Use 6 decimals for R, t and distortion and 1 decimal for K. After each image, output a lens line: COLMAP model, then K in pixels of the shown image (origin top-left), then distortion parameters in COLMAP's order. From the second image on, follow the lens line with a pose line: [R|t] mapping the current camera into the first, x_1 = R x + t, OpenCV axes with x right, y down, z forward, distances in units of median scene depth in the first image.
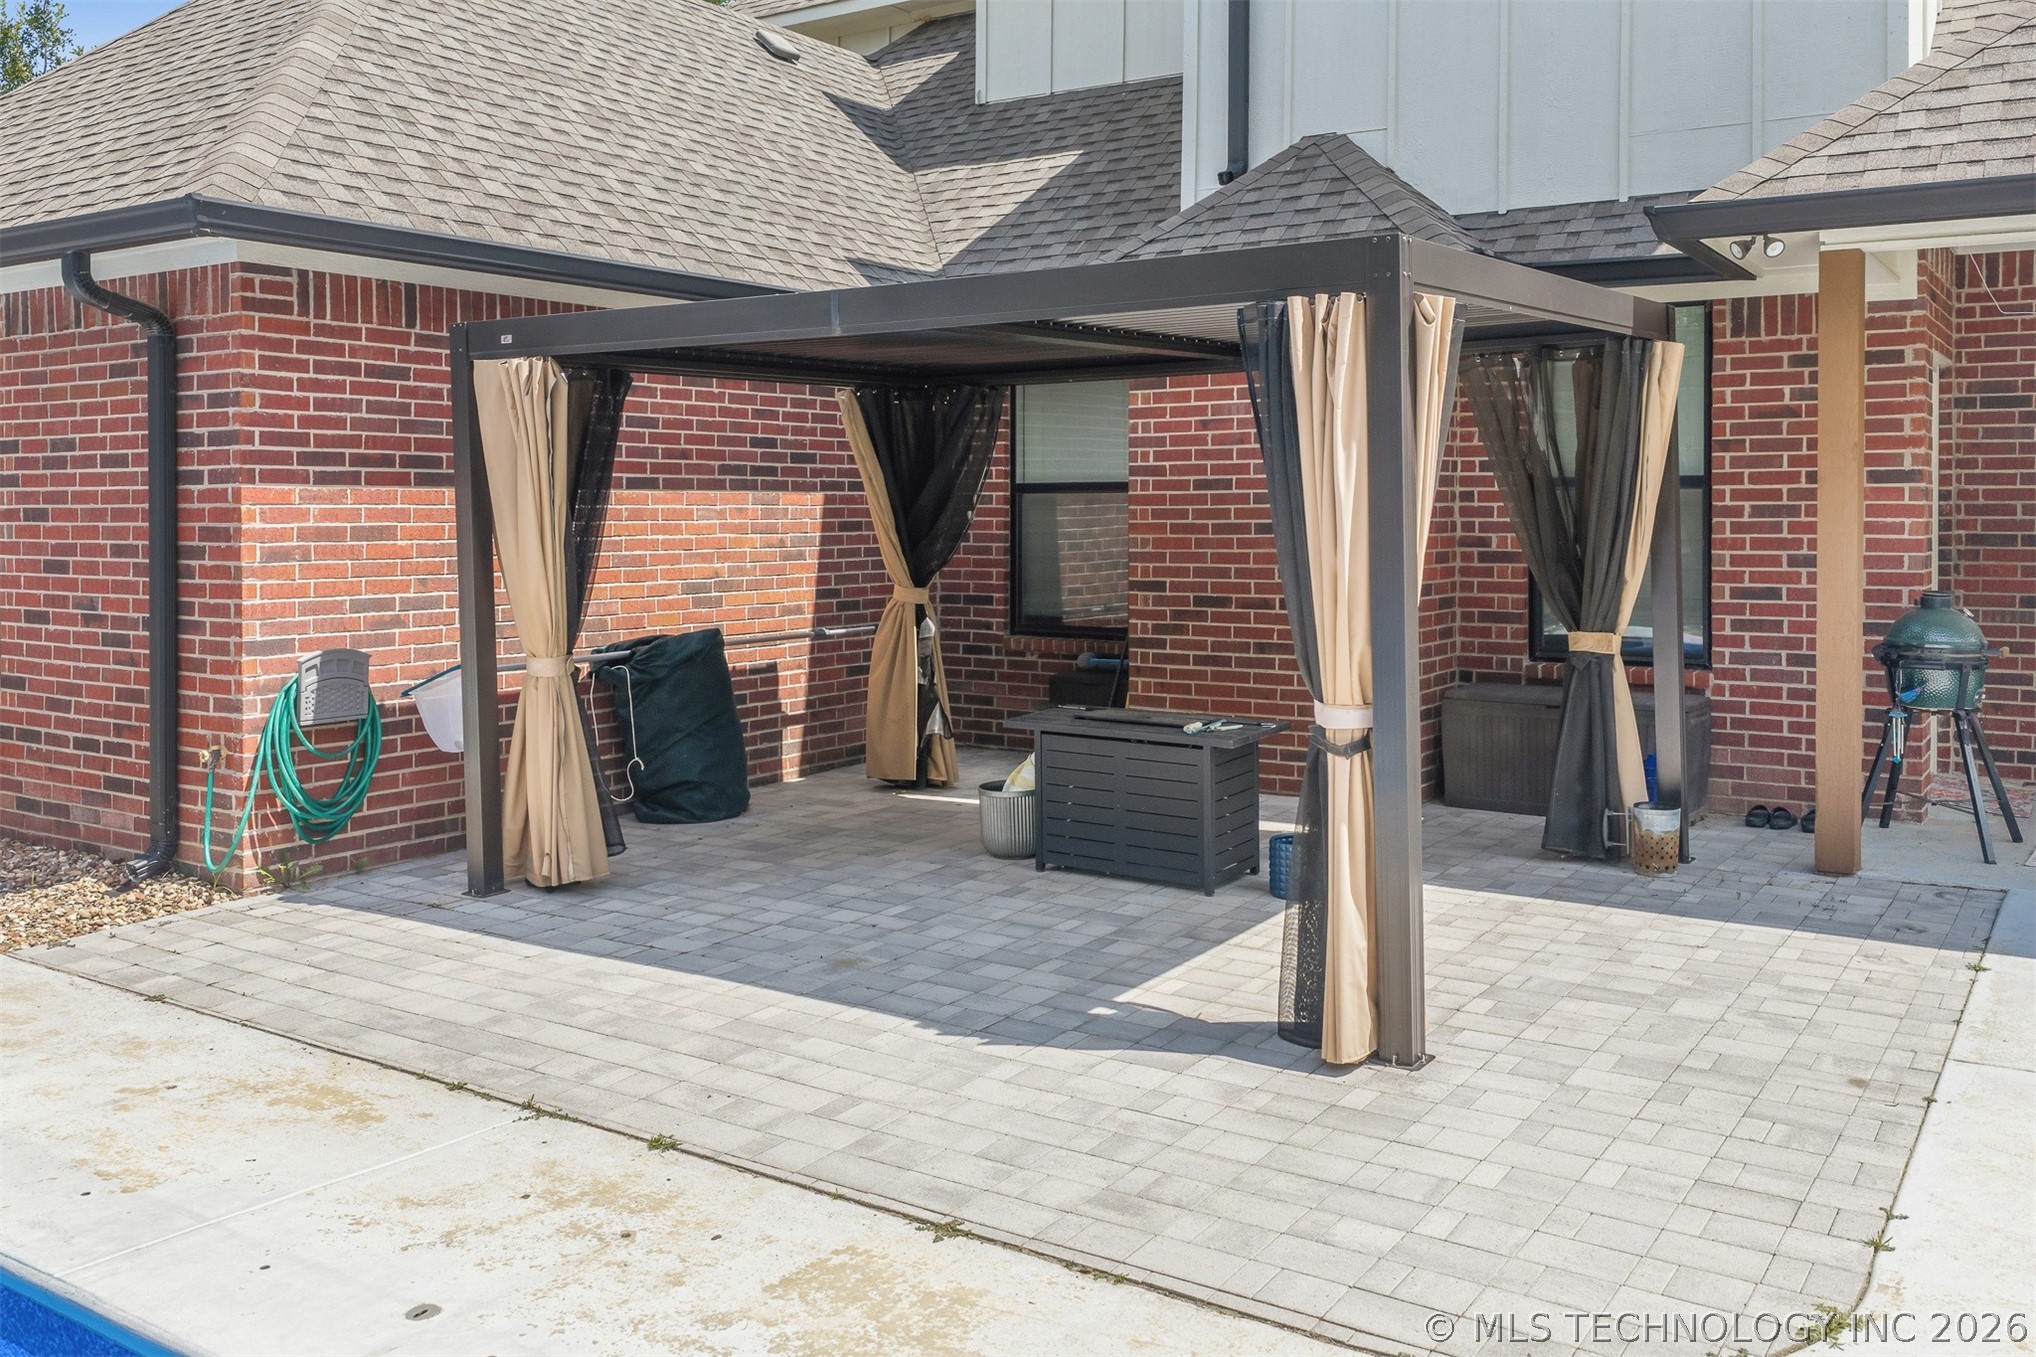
lens RADIAL K [[1722.2, 0, 1027.5], [0, 1722.2, 674.0], [0, 0, 1]] dist [0.002955, -0.000110]
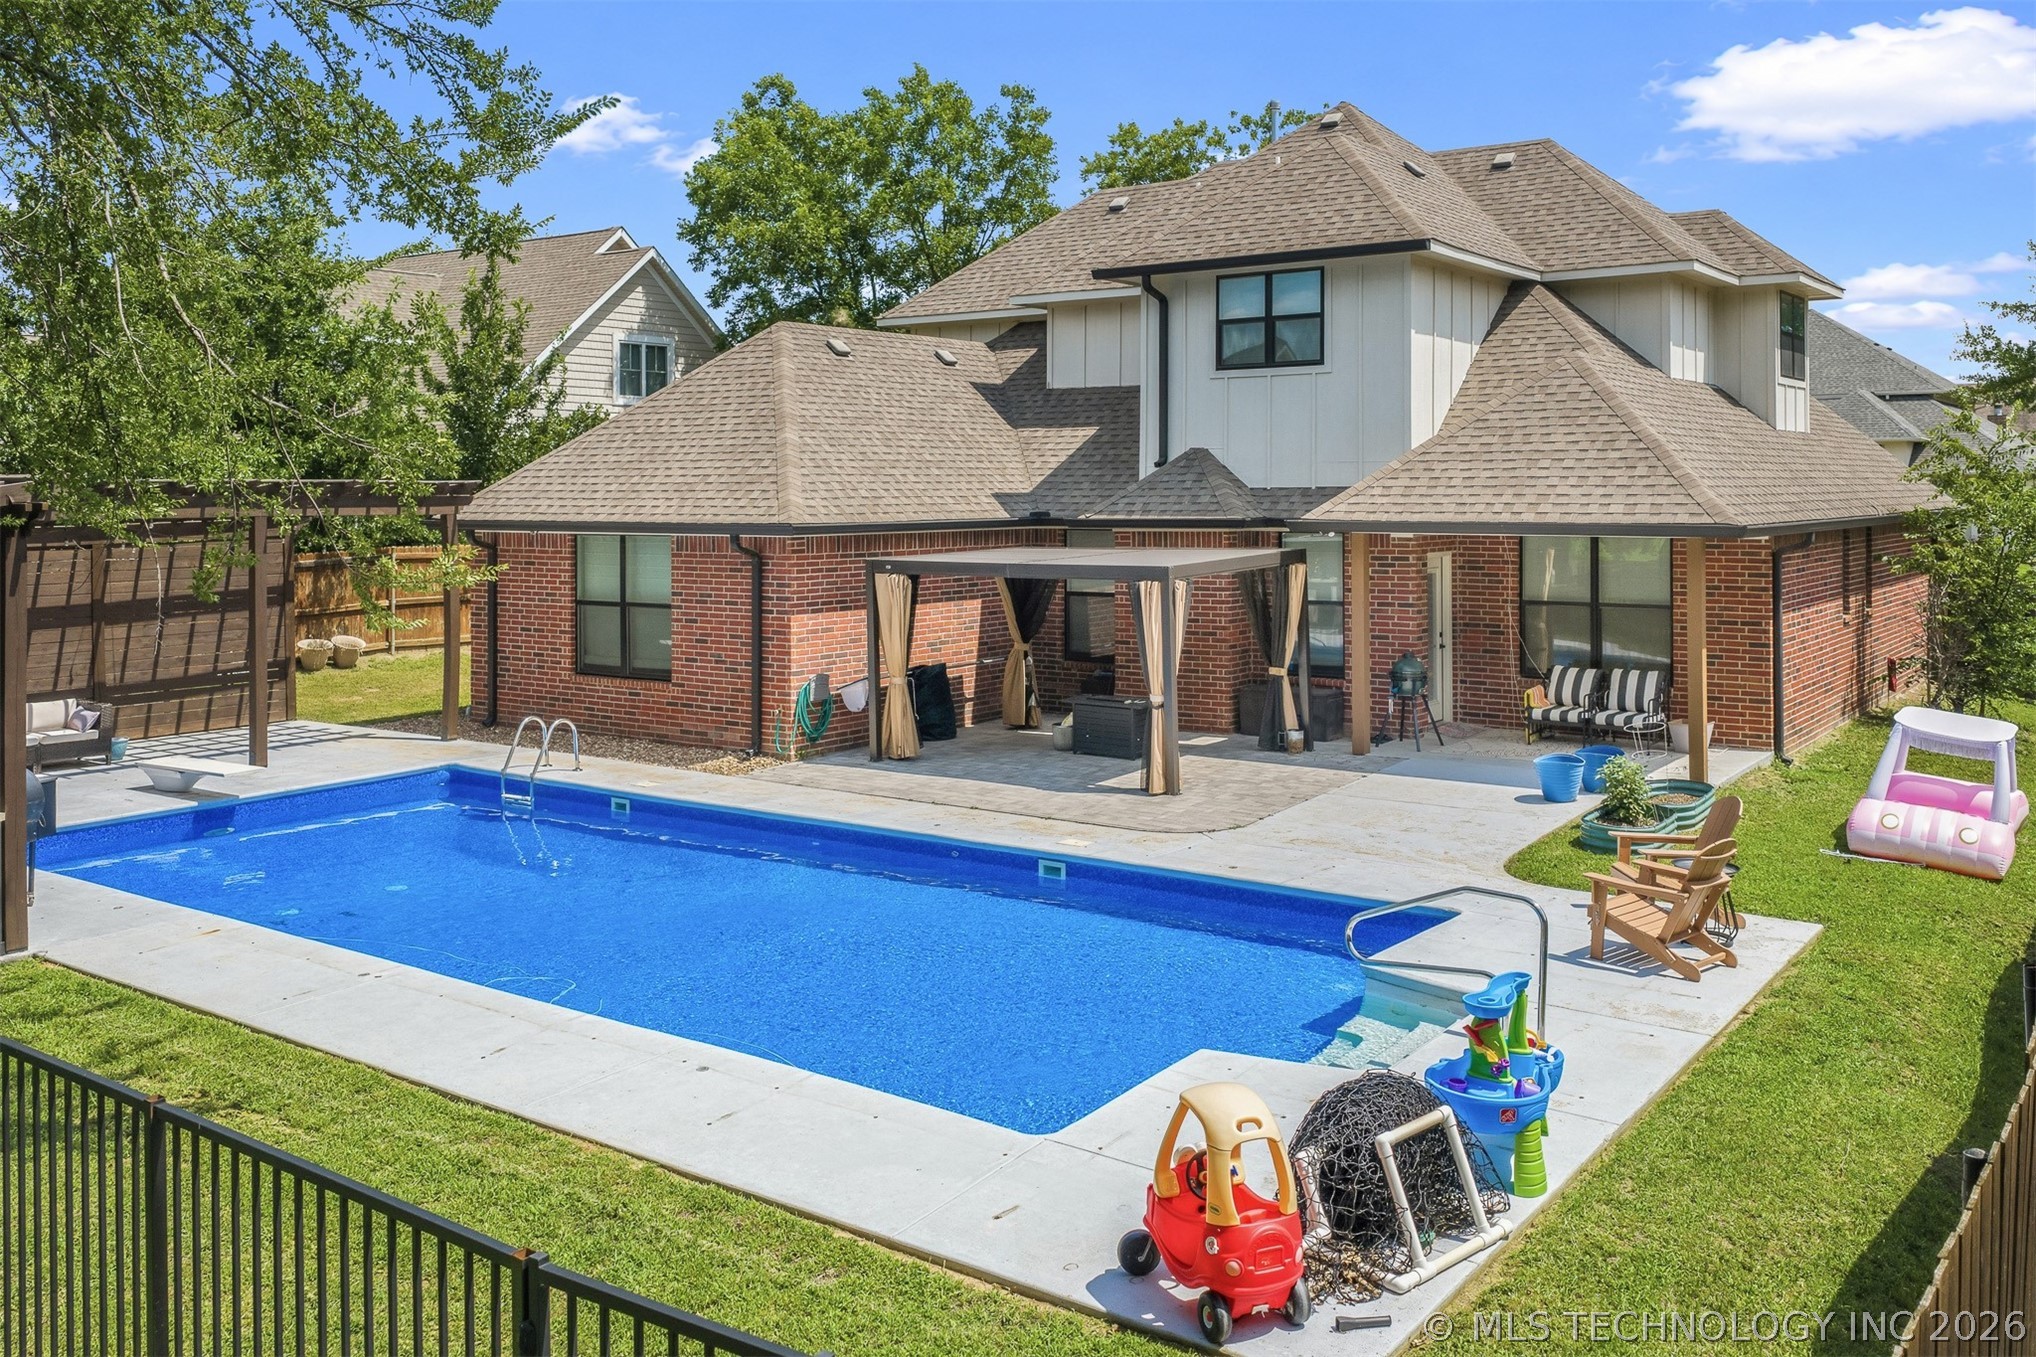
lens RADIAL K [[1722.2, 0, 1017.6], [0, 1722.2, 668.2], [0, 0, 1]] dist [0.002955, -0.000110]
pose [[0.999208, -0.000639, -0.039777, 0.021172], [0.000897, 0.999979, 0.006450, -0.033345], [0.039772, -0.006481, 0.999188, -1.425753]]
